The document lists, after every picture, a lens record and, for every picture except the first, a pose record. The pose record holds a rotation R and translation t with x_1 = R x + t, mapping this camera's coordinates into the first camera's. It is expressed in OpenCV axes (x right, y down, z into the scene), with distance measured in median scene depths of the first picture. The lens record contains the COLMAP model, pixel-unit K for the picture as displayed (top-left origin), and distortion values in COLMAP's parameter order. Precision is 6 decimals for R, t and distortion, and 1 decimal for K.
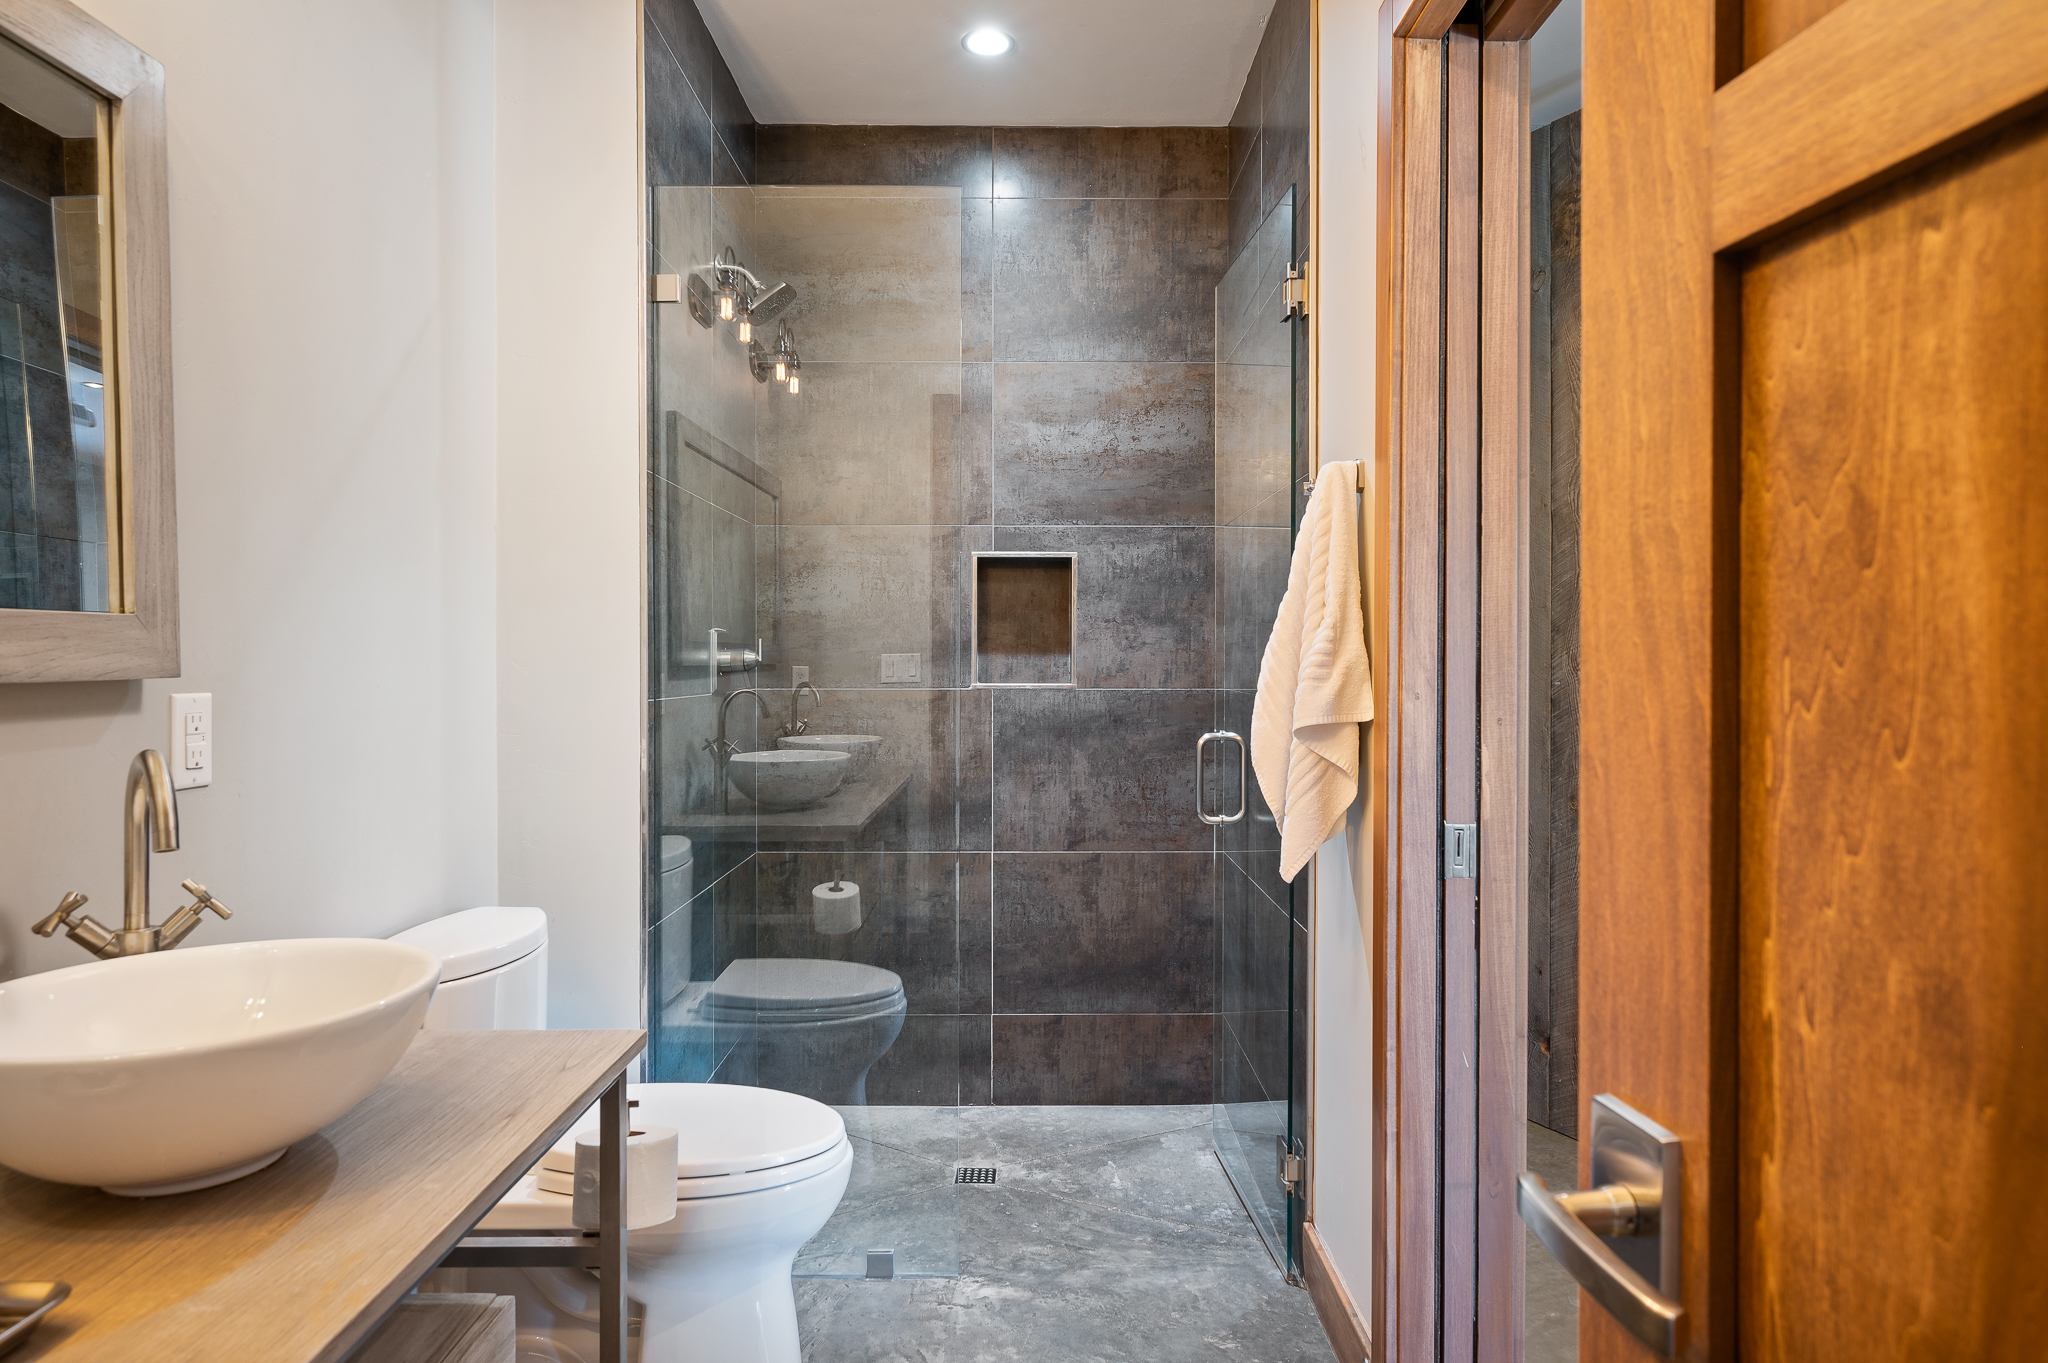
lens RADIAL K [[1240.0, 0, 1024.9], [0, 1240.0, 680.6], [0, 0, 1]] dist [-0.000307, -0.000071]
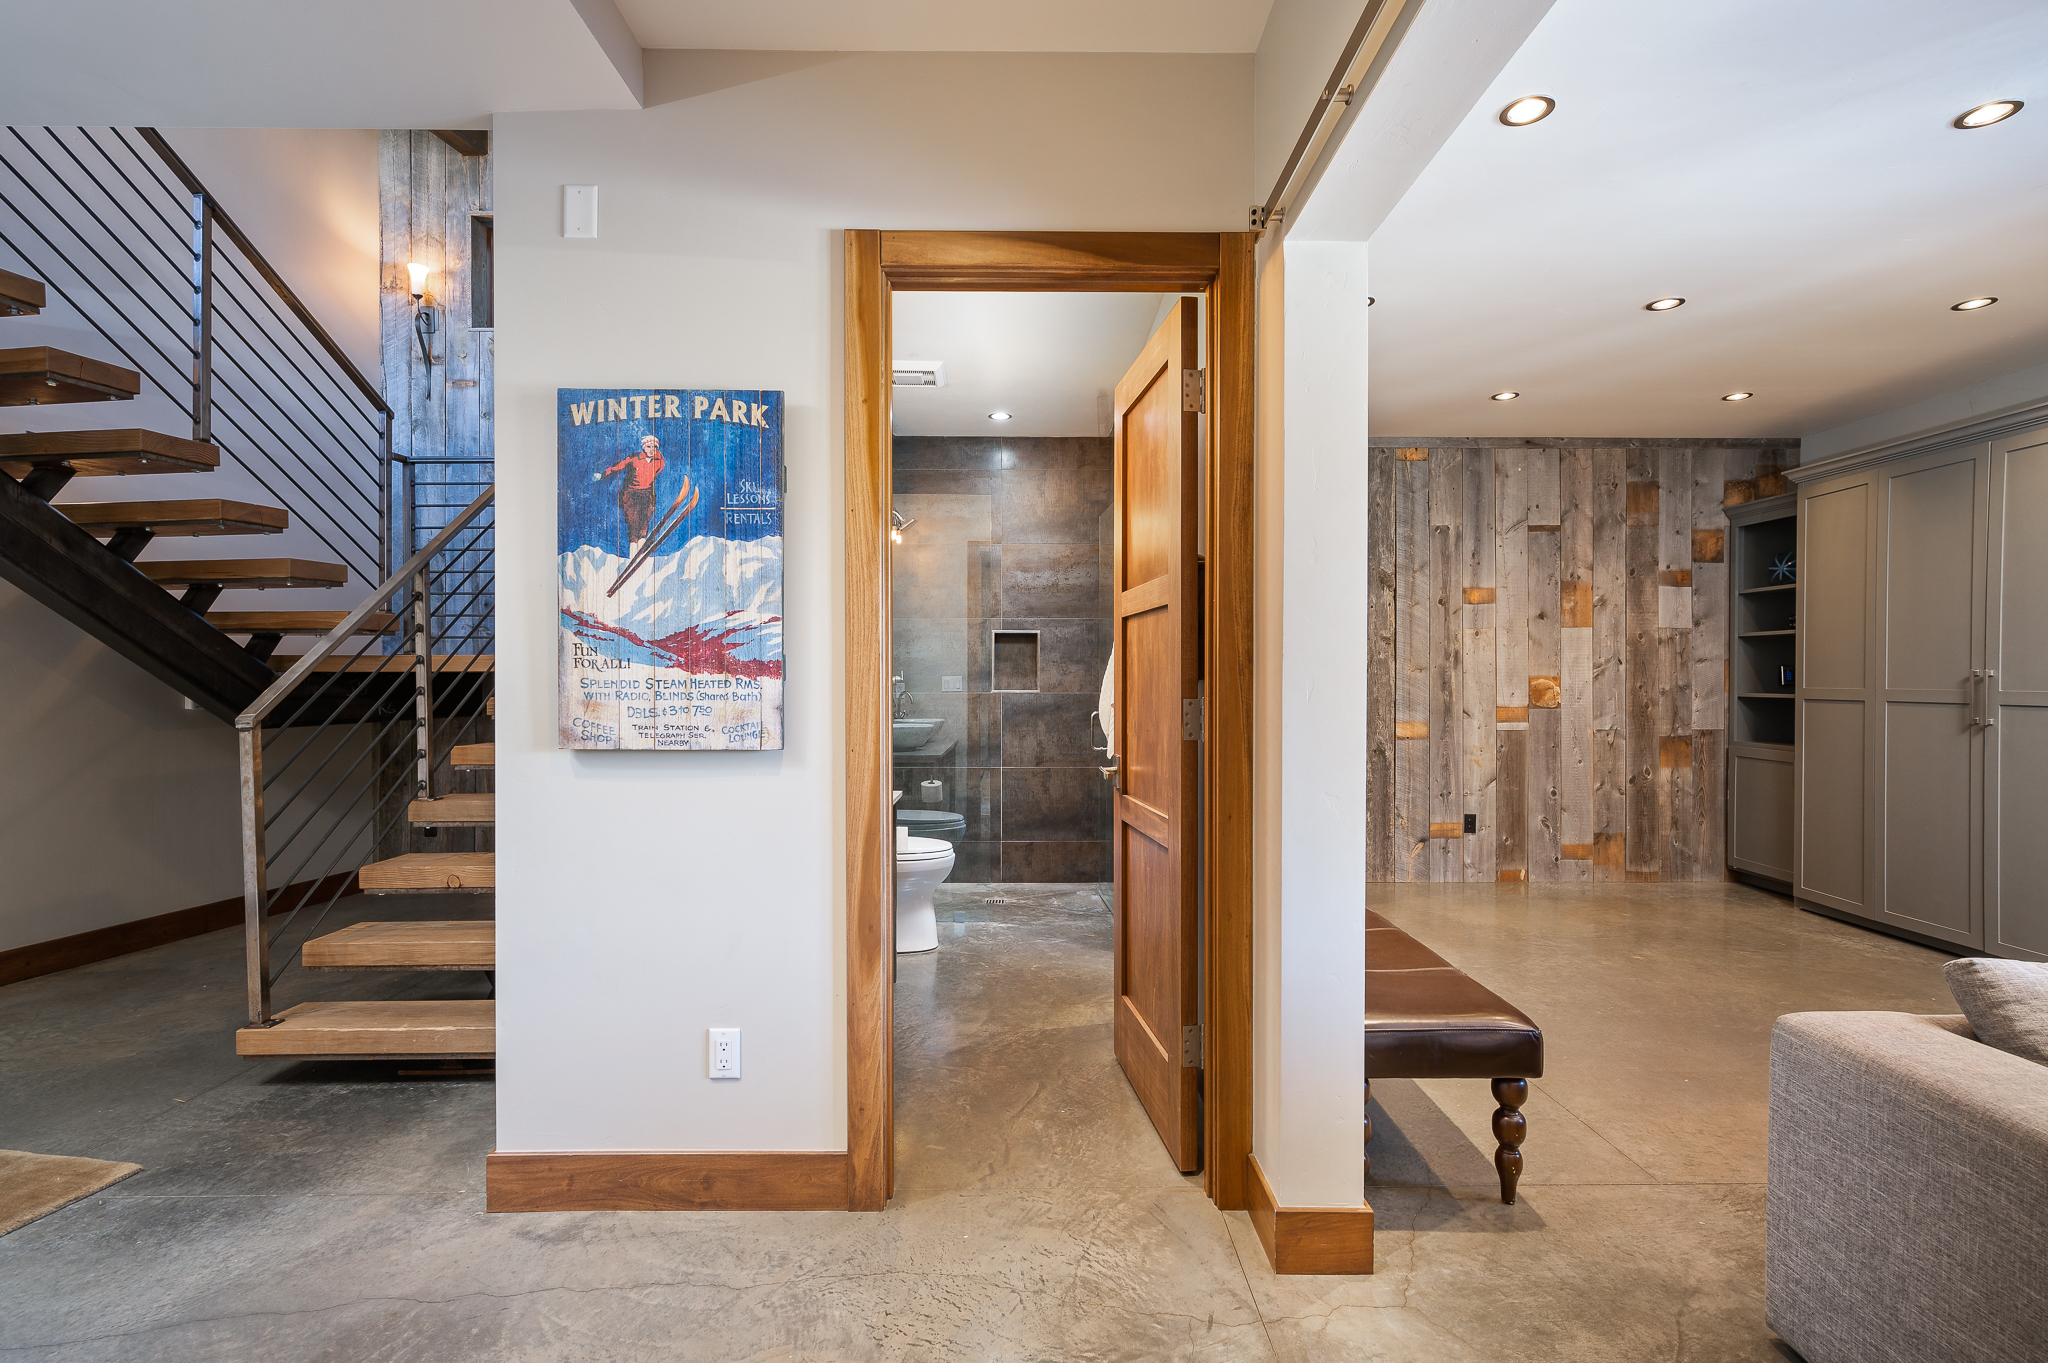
lens RADIAL K [[941.7, 0, 1025.7], [0, 941.7, 687.0], [0, 0, 1]] dist [-0.000019, 0.000000]
pose [[0.999949, -0.000617, 0.010034, 0.000134], [0.000660, 0.999991, -0.004288, 0.003248], [-0.010031, 0.004295, 0.999940, -0.666779]]
